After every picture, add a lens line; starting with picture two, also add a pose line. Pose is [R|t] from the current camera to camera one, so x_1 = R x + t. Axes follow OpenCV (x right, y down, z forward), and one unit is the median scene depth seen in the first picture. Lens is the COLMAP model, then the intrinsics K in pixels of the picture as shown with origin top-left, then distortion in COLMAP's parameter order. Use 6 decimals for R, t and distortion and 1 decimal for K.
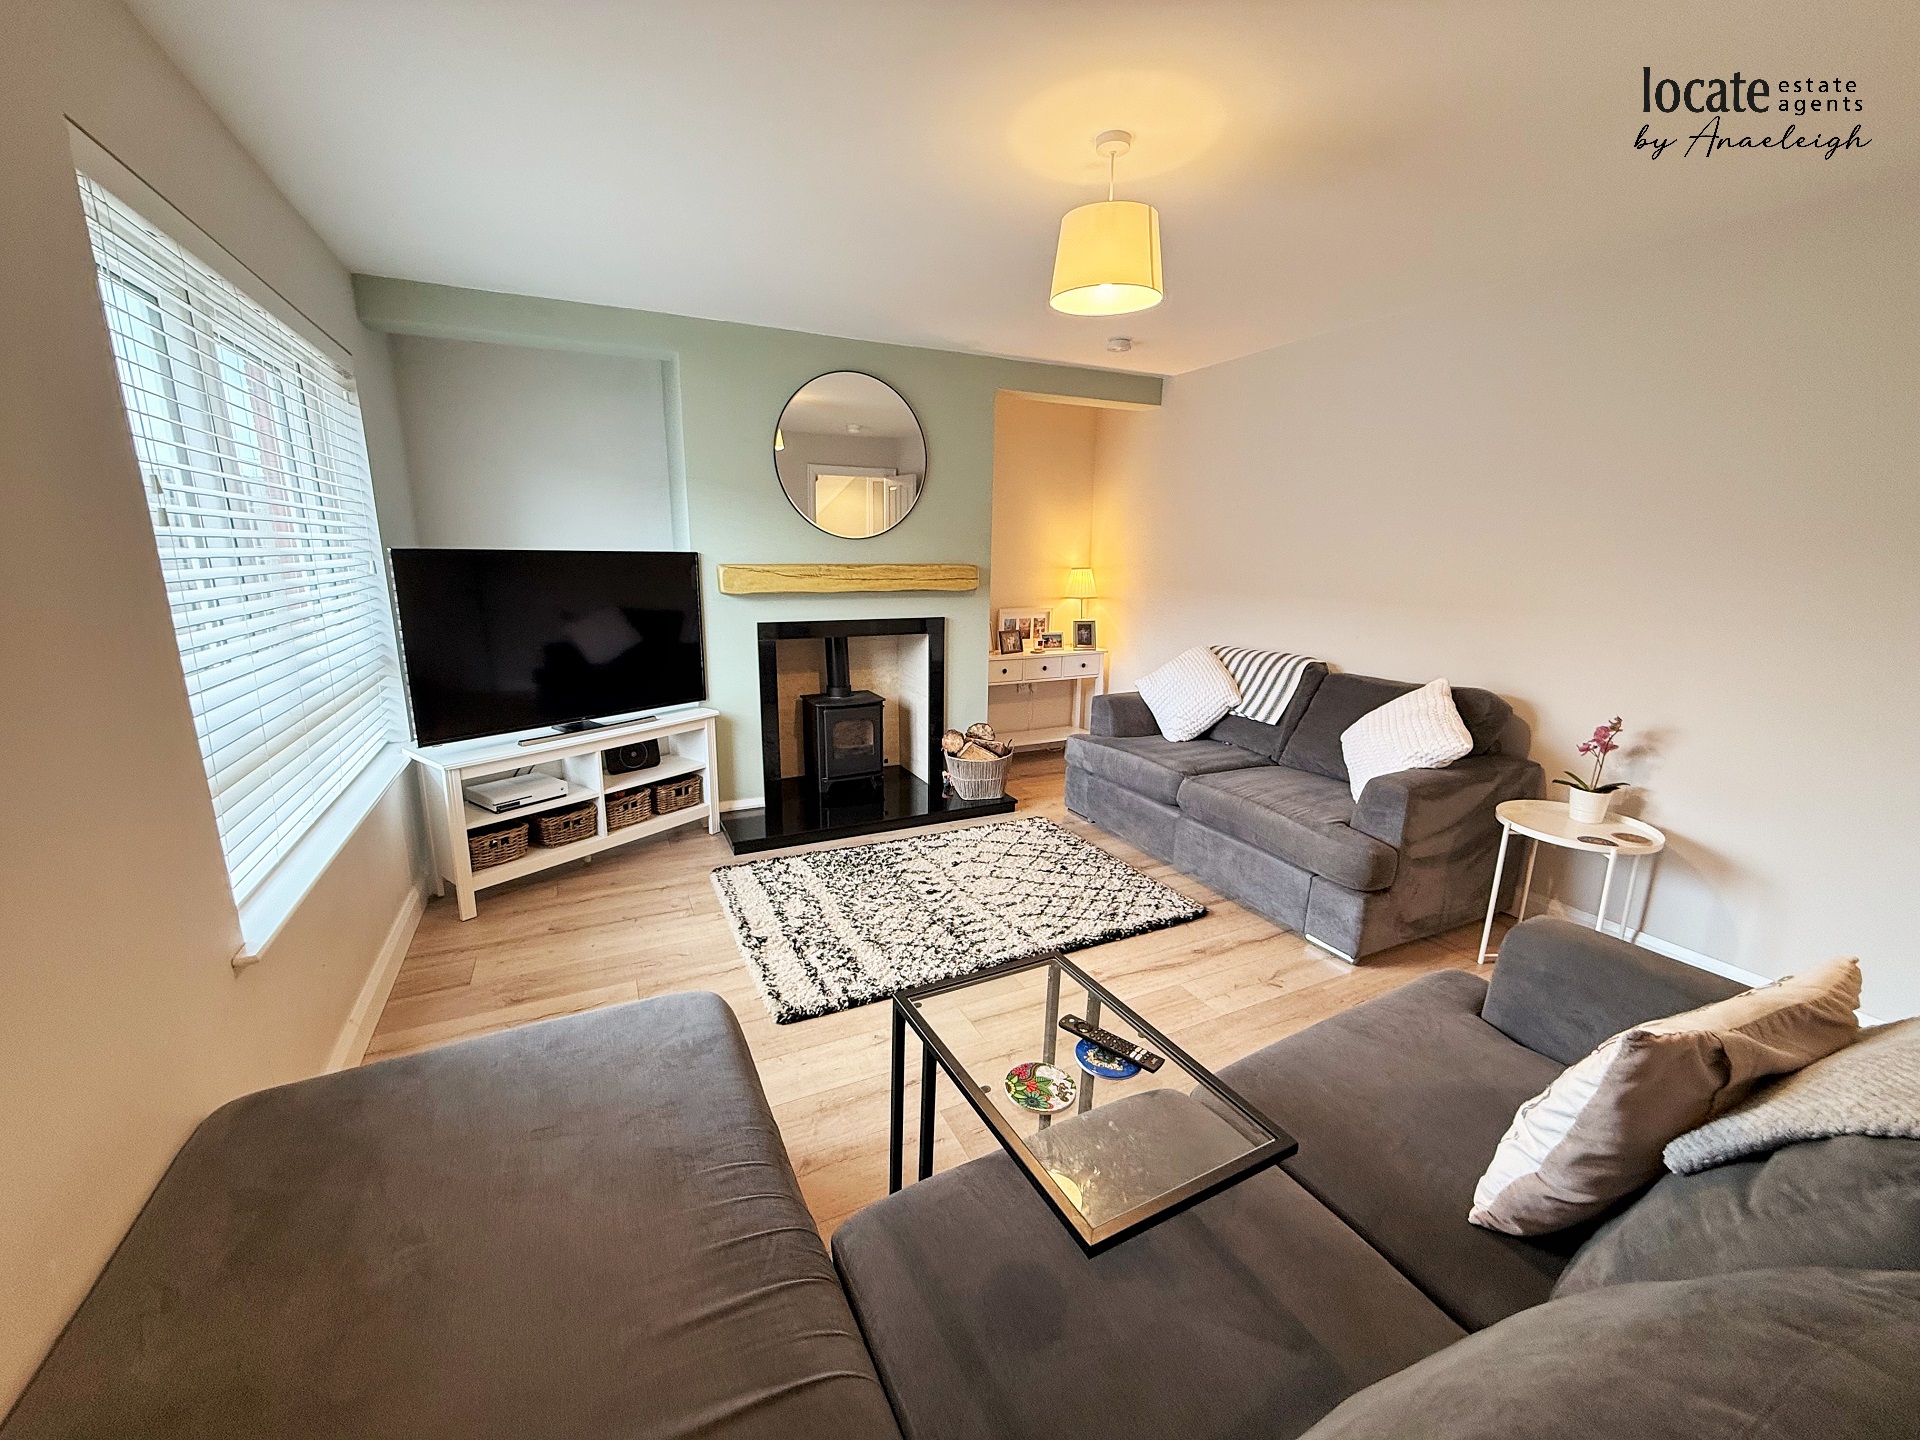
lens RADIAL K [[763.8, 0, 955.2], [0, 763.8, 718.1], [0, 0, 1]] dist [0.000570, 0.000063]
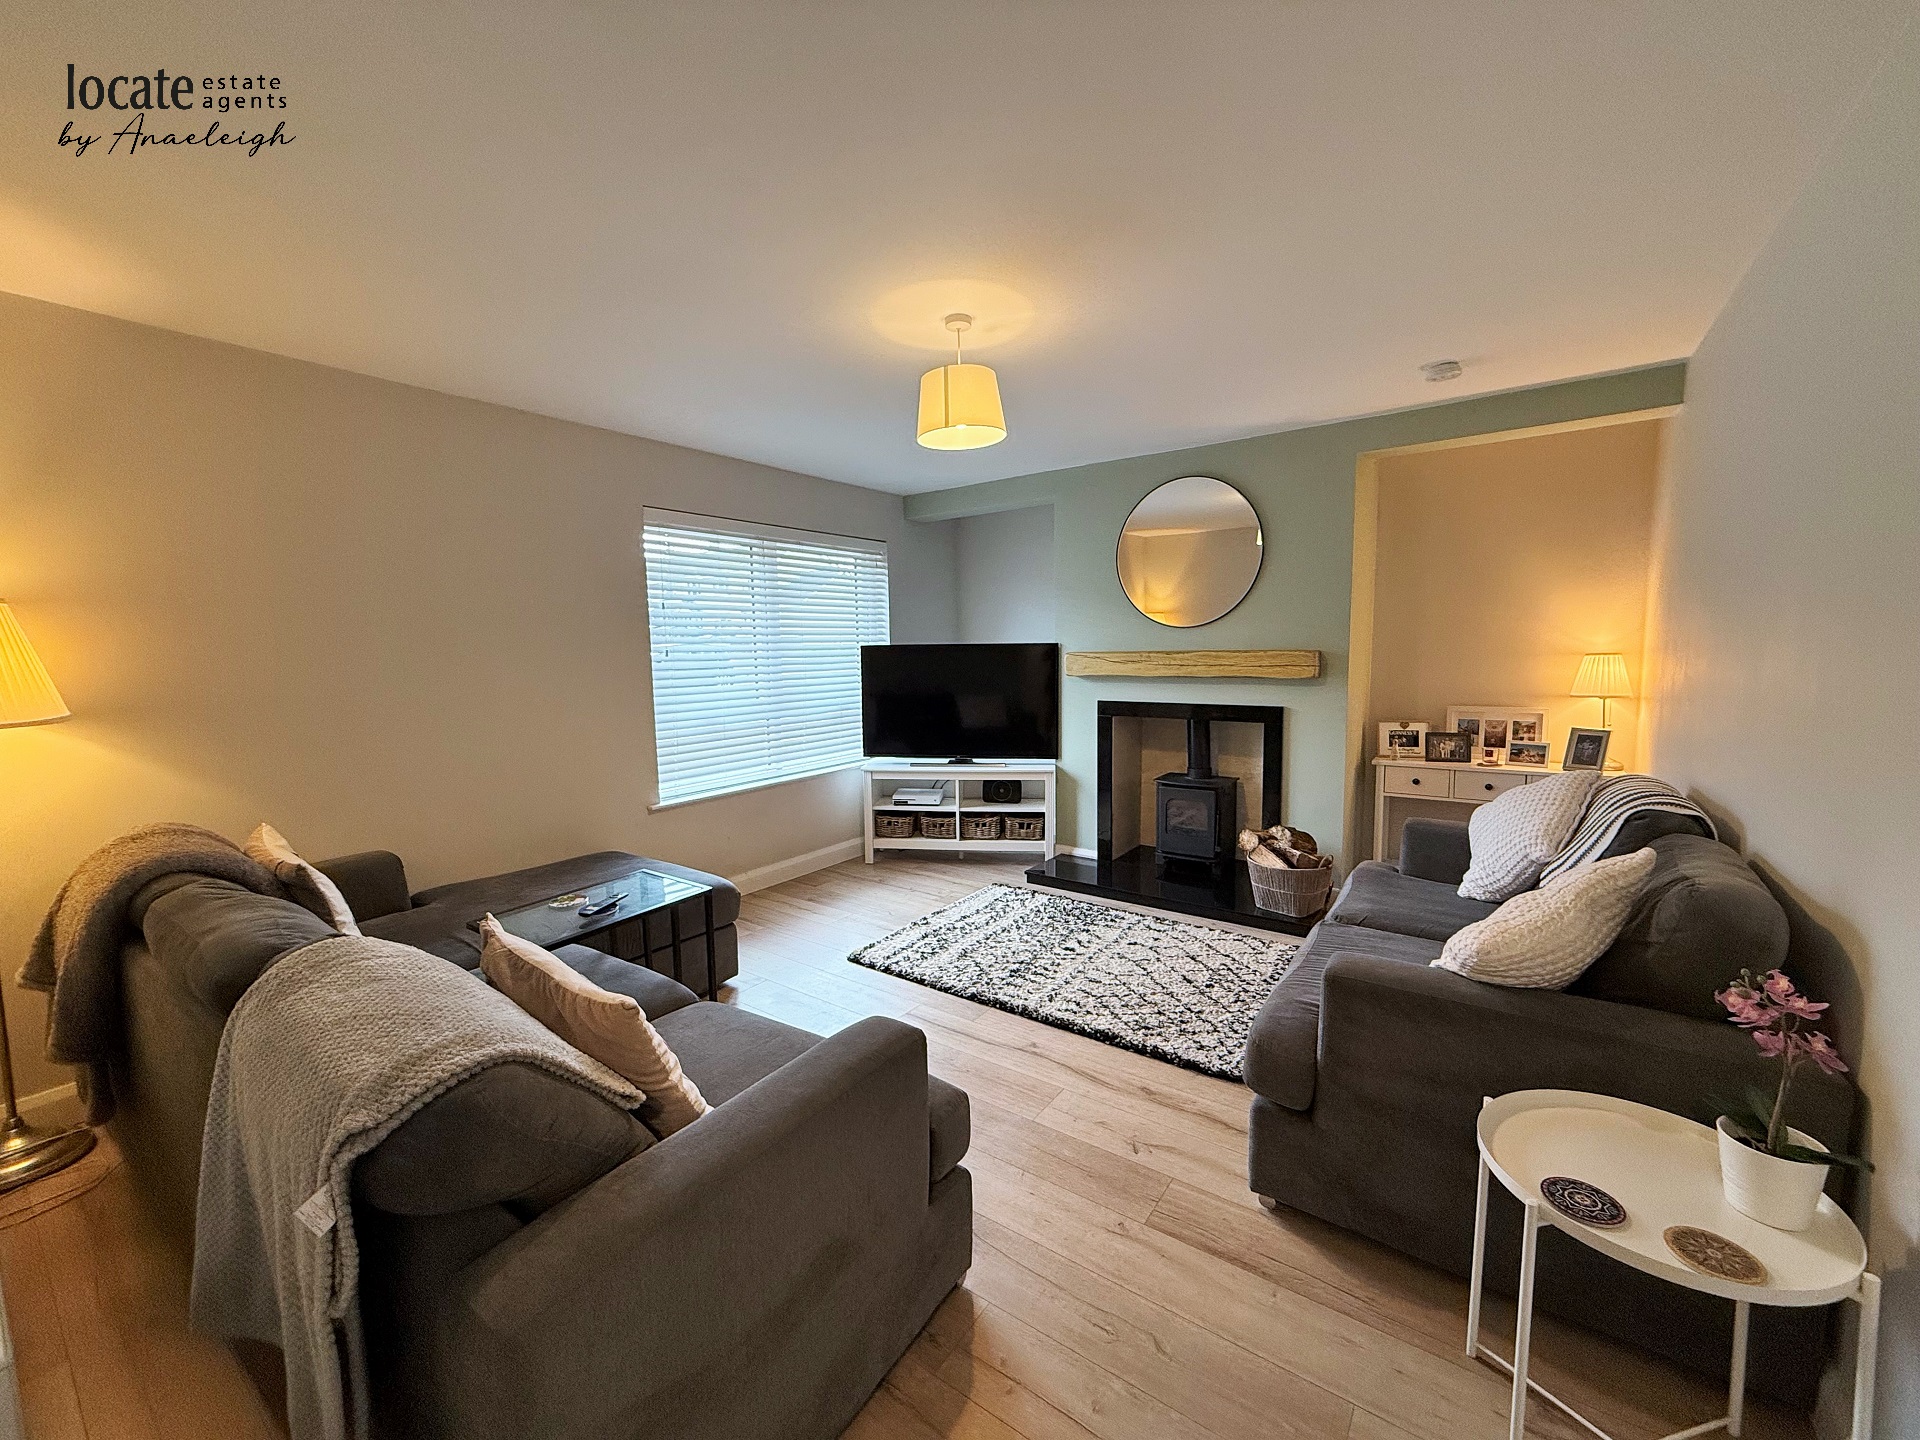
lens RADIAL K [[763.8, 0, 954.1], [0, 763.8, 715.6], [0, 0, 1]] dist [0.000570, 0.000063]
pose [[0.472447, 0.063191, -0.879091, 0.758686], [-0.170925, 0.985059, -0.021051, -0.042623], [0.864626, 0.160204, 0.476189, 0.273666]]
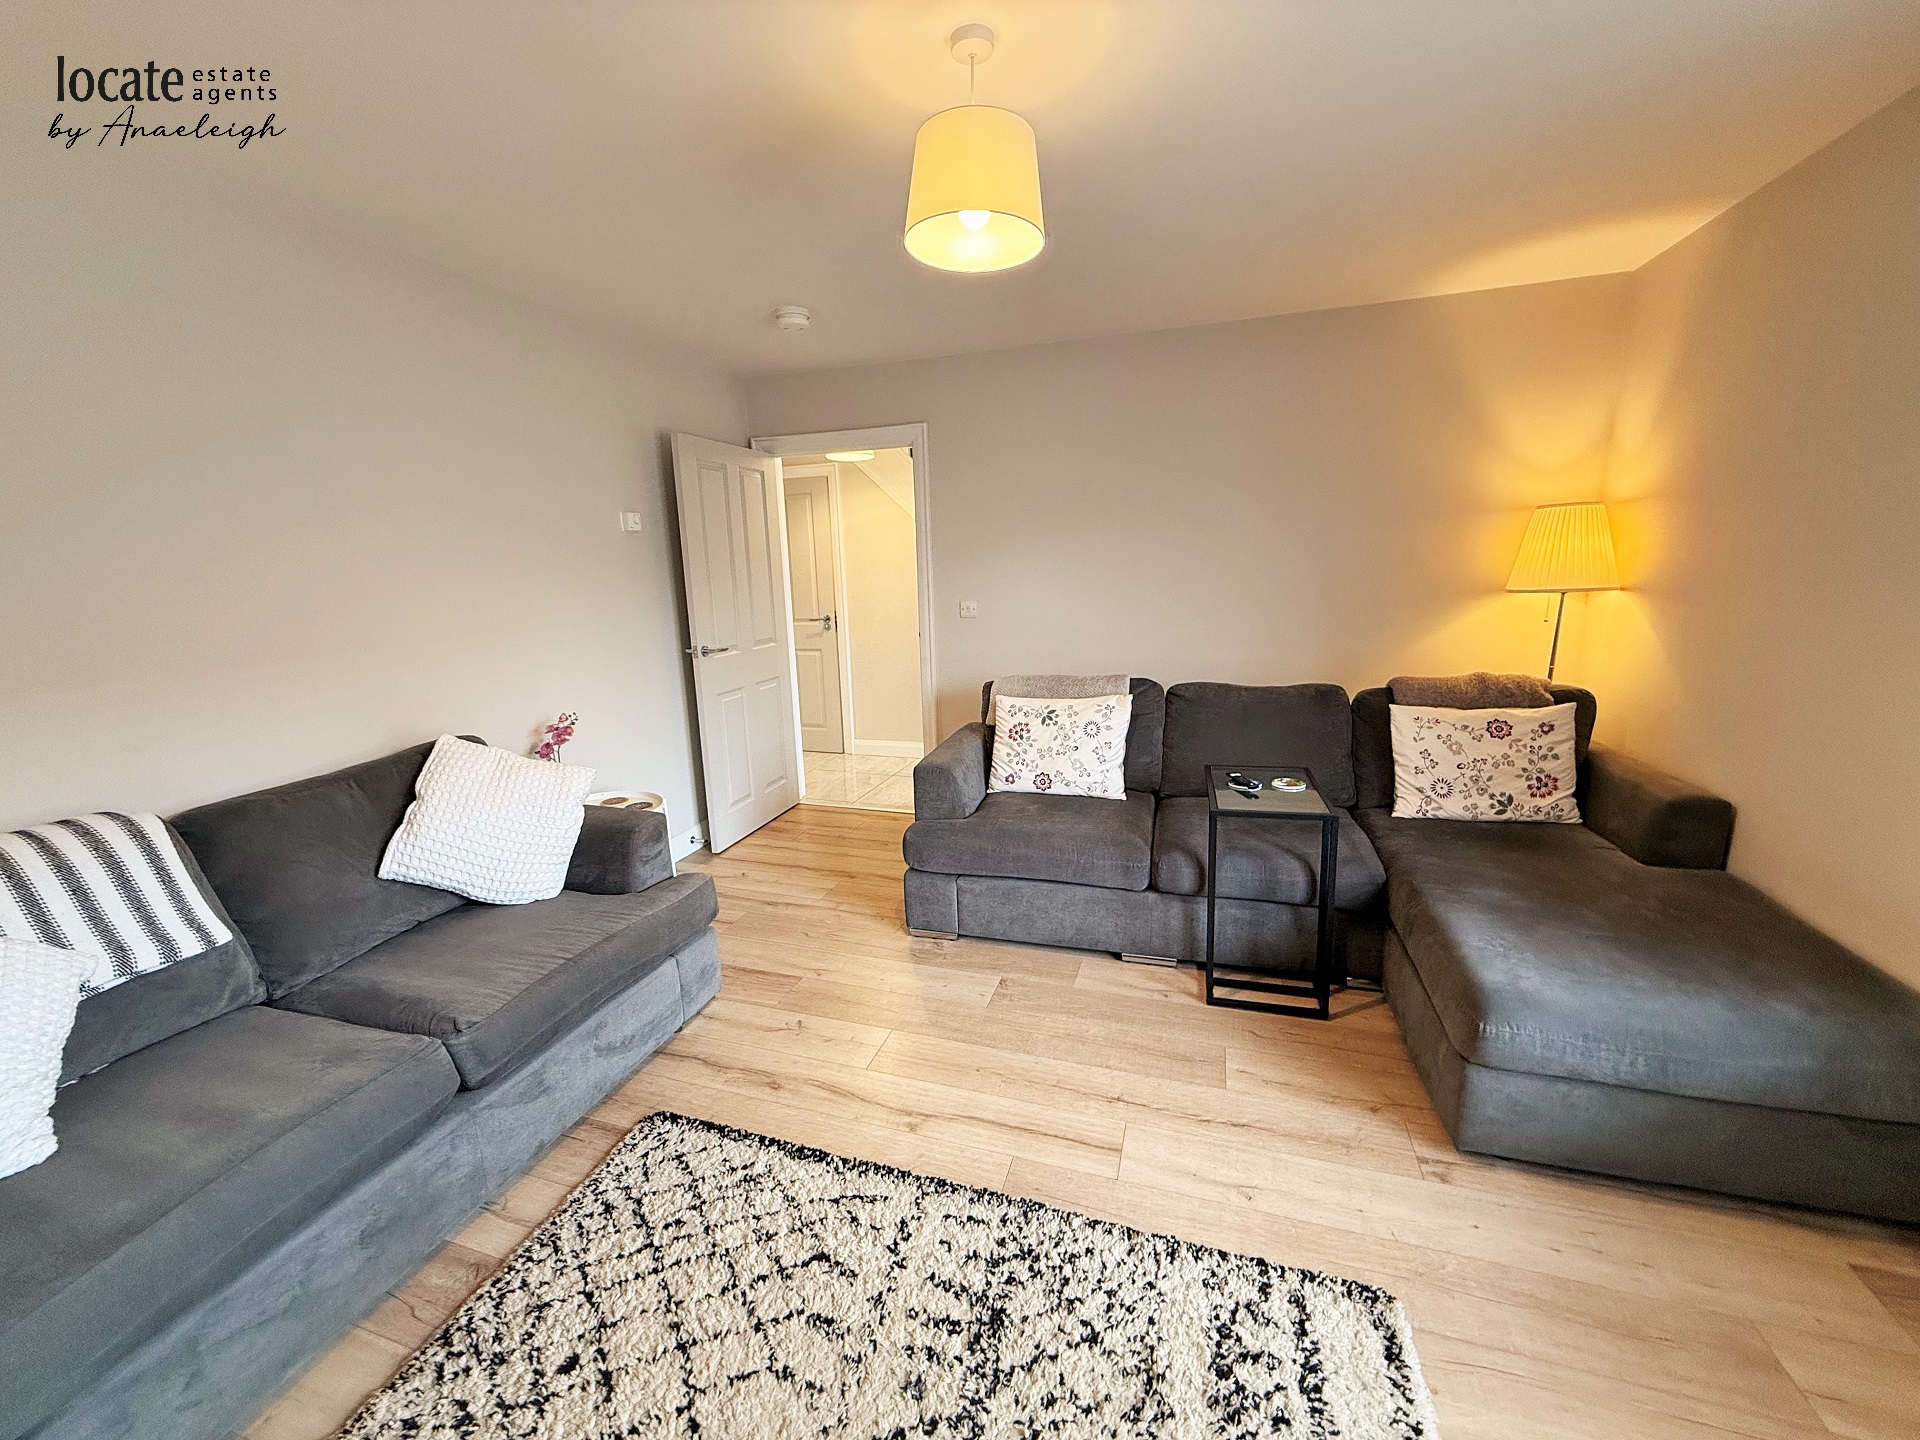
lens RADIAL K [[763.8, 0, 951.1], [0, 763.8, 721.5], [0, 0, 1]] dist [0.000570, 0.000063]
pose [[-0.714876, -0.133072, 0.686472, -0.229655], [0.176331, 0.915691, 0.361134, -0.221259], [-0.676653, 0.379212, -0.631141, 0.987126]]
